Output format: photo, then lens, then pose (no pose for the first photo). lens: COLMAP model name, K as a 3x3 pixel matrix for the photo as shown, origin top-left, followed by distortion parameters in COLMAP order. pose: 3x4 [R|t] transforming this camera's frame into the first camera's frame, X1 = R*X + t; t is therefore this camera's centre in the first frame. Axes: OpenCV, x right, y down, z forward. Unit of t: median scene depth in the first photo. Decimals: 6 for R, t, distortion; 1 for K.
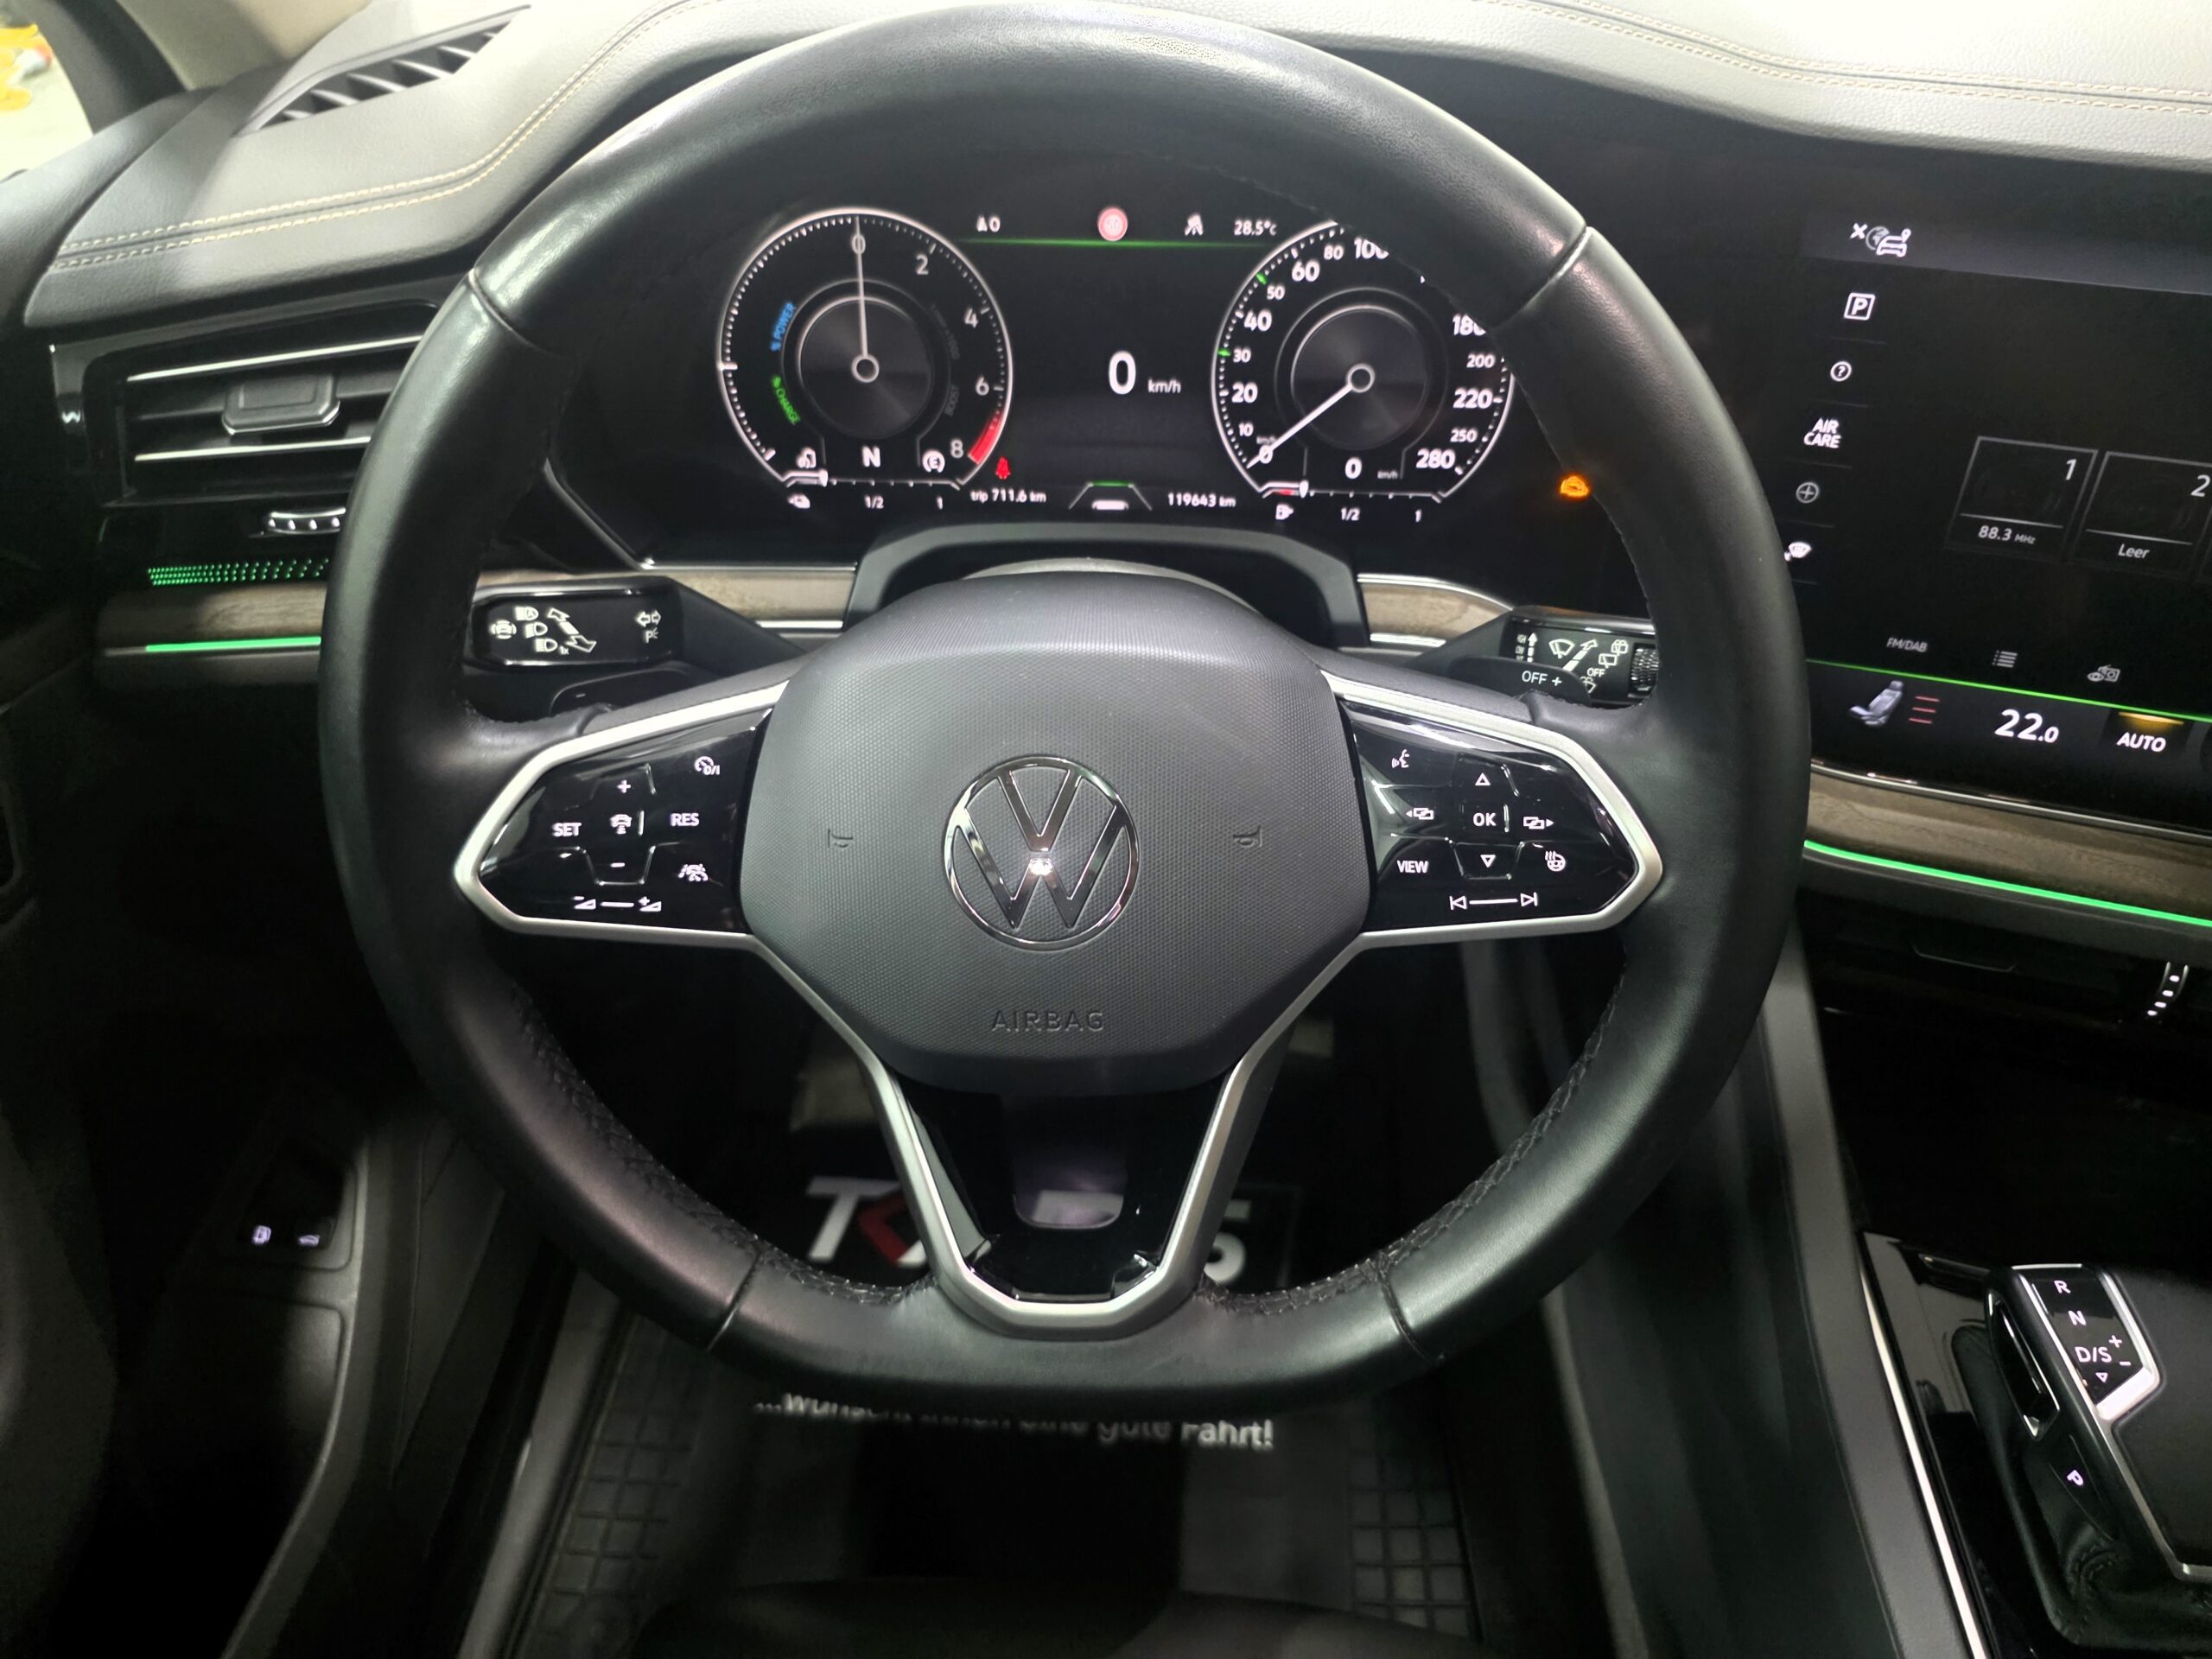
lens RADIAL K [[1484.7, 0, 1105.7], [0, 1484.7, 831.3], [0, 0, 1]] dist [0.035006, -0.028100]
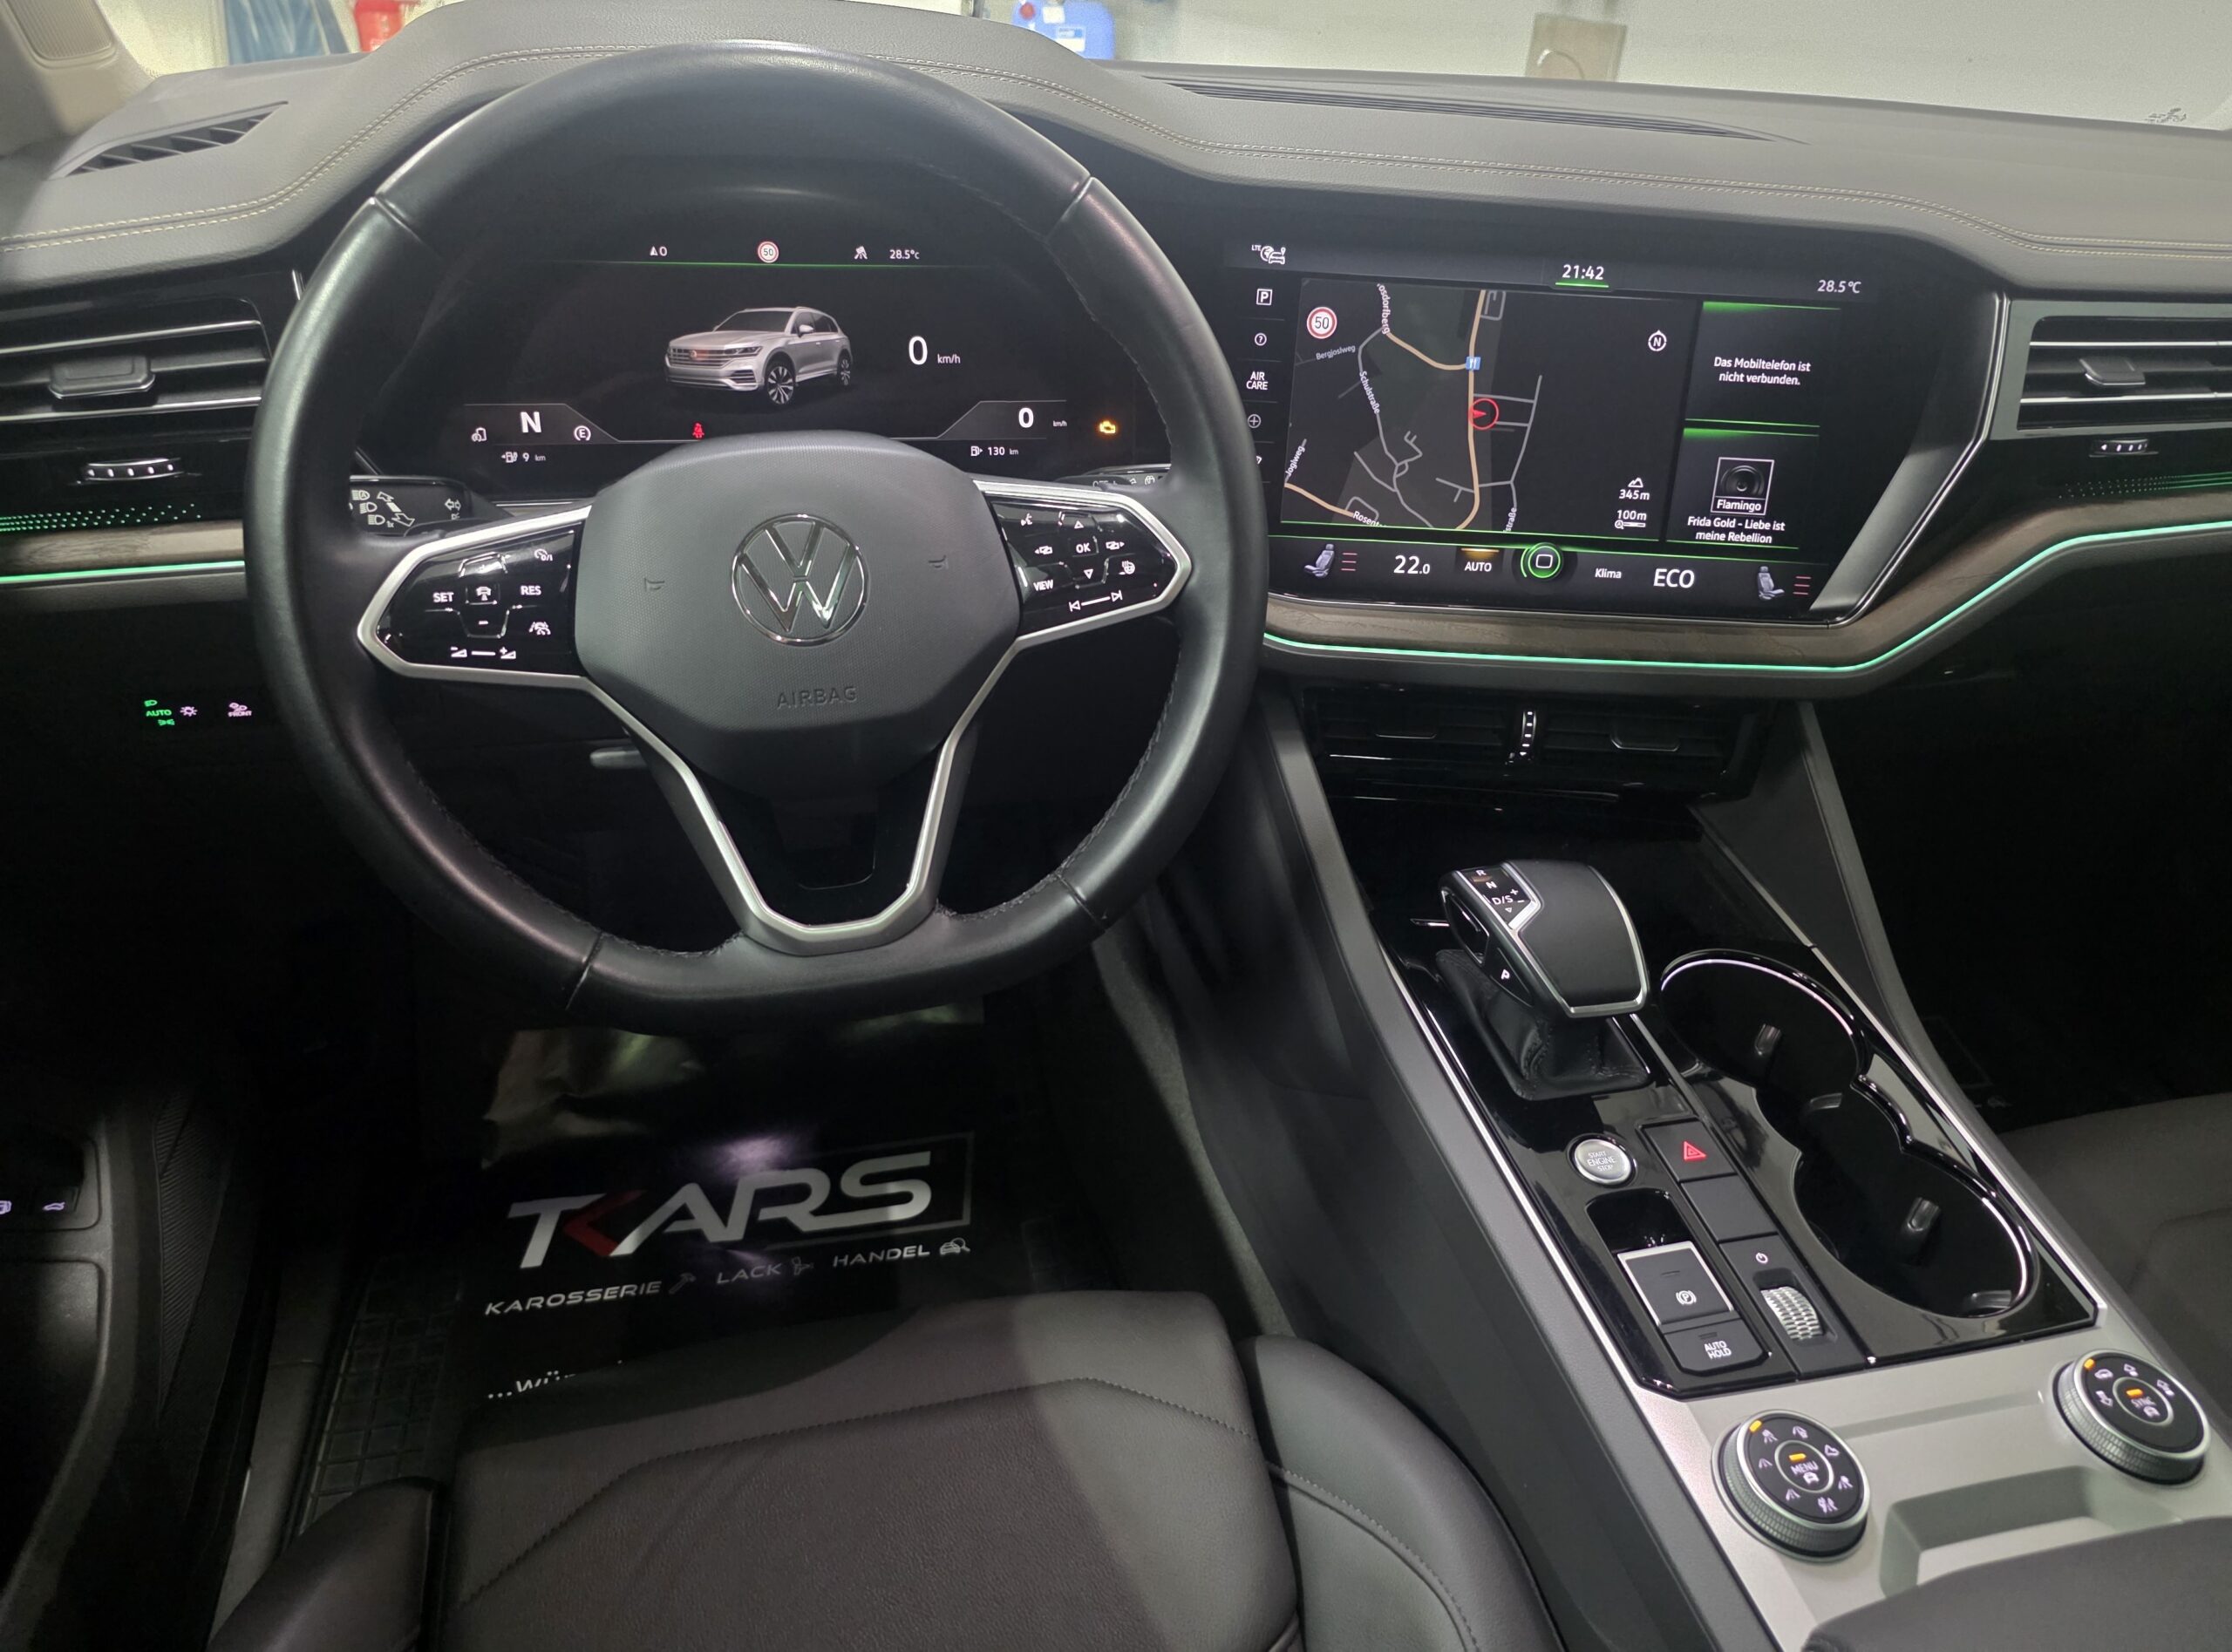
lens RADIAL K [[1498.0, 0, 1103.9], [0, 1498.0, 806.2], [0, 0, 1]] dist [0.035006, -0.028100]
pose [[0.954887, -0.097102, 0.280644, -0.144028], [0.143826, 0.978019, -0.150972, 0.370878], [-0.259815, 0.184525, 0.947864, -0.337524]]
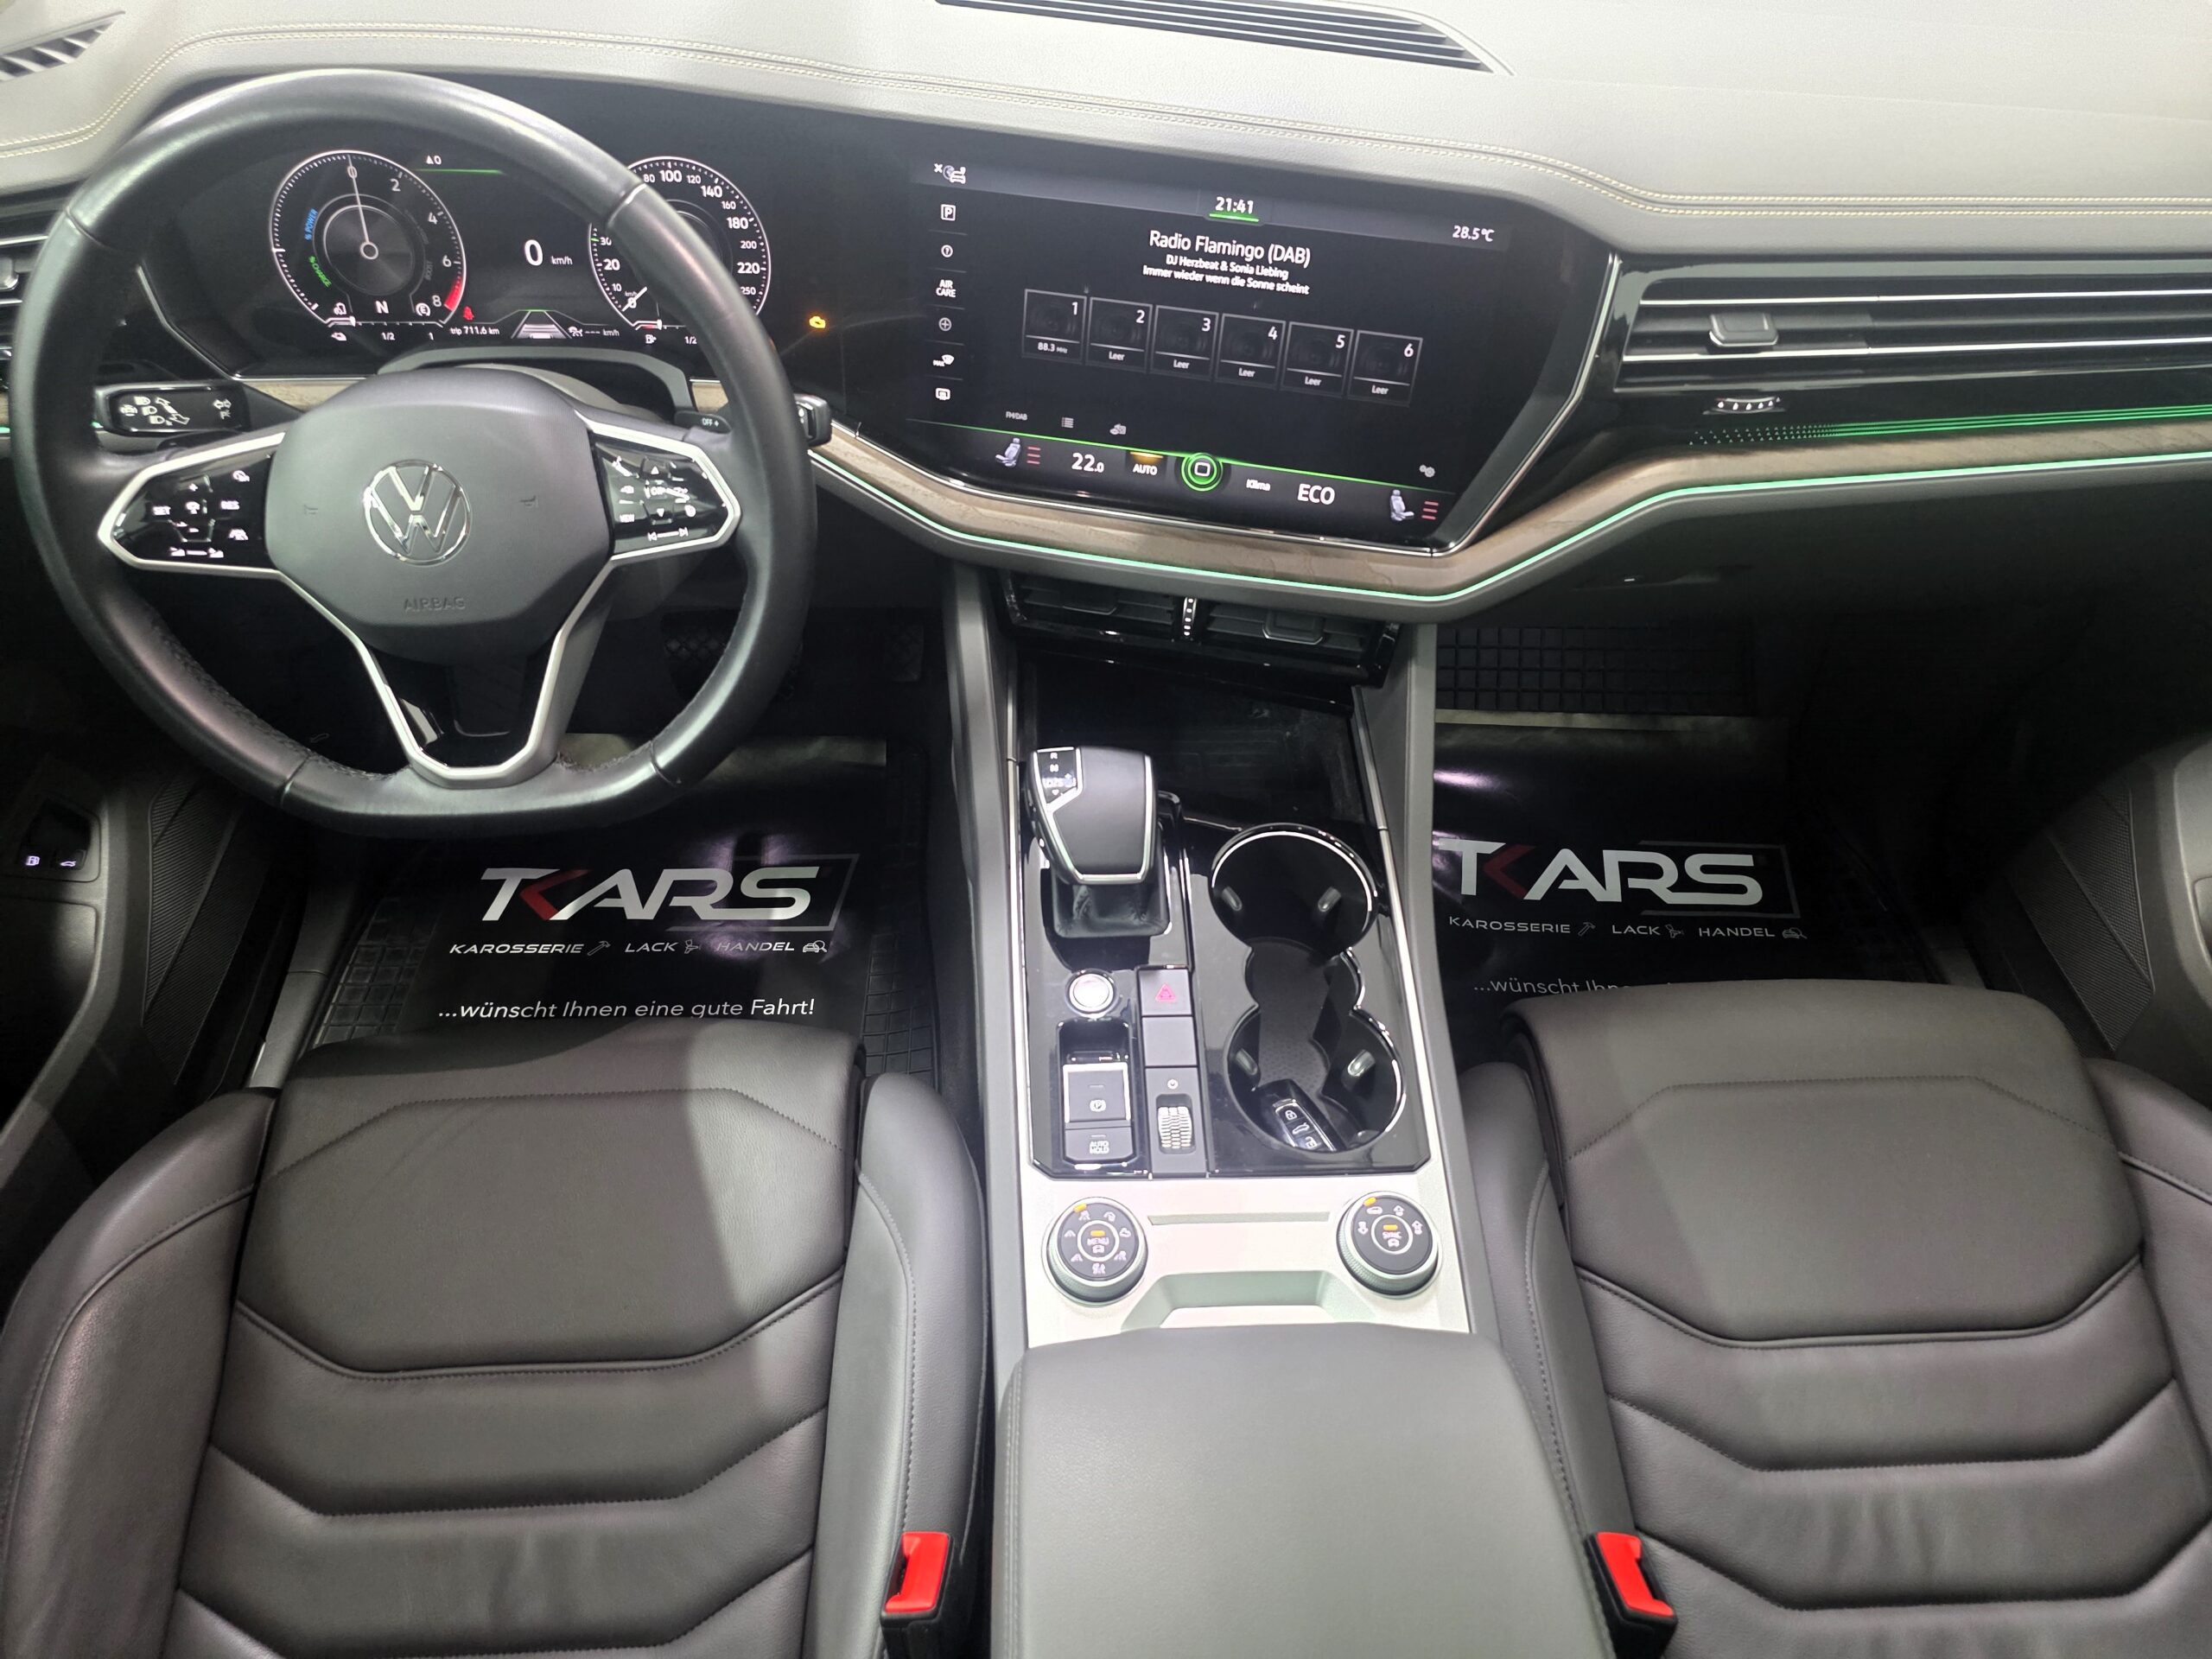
lens RADIAL K [[1484.7, 0, 1108.8], [0, 1484.7, 816.5], [0, 0, 1]] dist [0.035006, -0.028100]
pose [[0.994086, -0.047500, 0.097654, 0.470401], [0.039776, 0.996035, 0.079573, 0.212201], [-0.101047, -0.075219, 0.992034, -0.771479]]
